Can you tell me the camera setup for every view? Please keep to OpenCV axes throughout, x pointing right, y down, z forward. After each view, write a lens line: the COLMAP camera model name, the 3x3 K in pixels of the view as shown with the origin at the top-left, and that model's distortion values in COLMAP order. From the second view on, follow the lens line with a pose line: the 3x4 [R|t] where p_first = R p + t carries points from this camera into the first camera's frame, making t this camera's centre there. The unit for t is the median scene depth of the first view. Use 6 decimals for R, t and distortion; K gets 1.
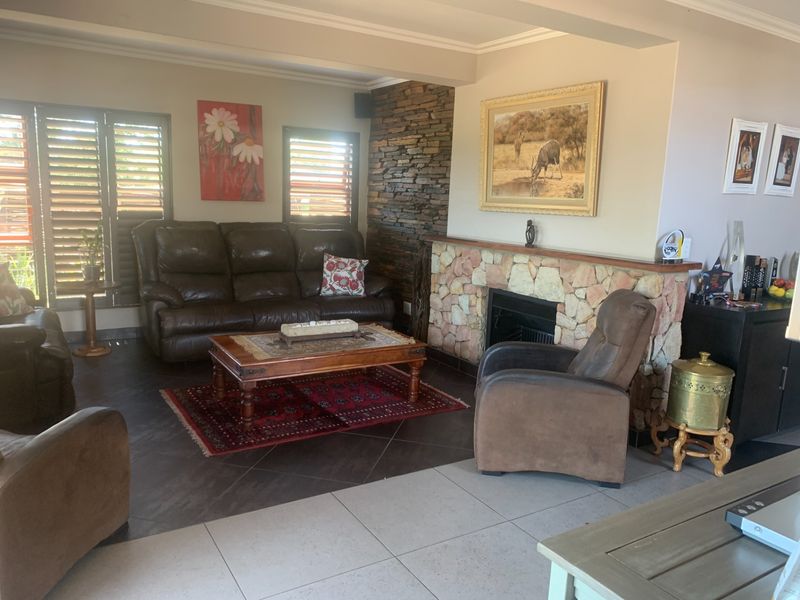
lens RADIAL K [[615.3, 0, 385.9], [0, 615.3, 283.8], [0, 0, 1]] dist [0.001381, 0.000418]
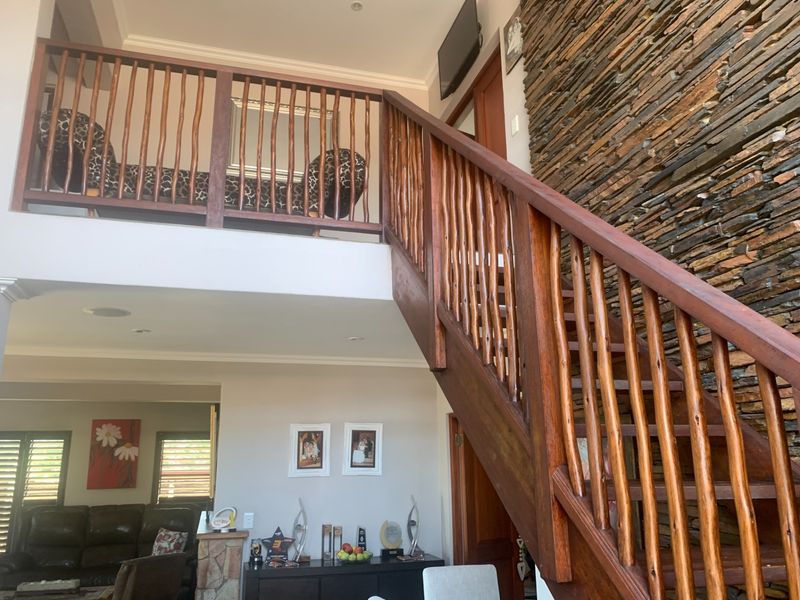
lens RADIAL K [[602.4, 0, 400.0], [0, 602.4, 300.0], [0, 0, 1]] dist [0.000091, 0.004596]
pose [[0.961517, -0.115165, -0.249443, 0.803618], [0.007595, 0.918702, -0.394878, 0.016183], [0.274640, 0.377787, 0.884223, -0.192113]]
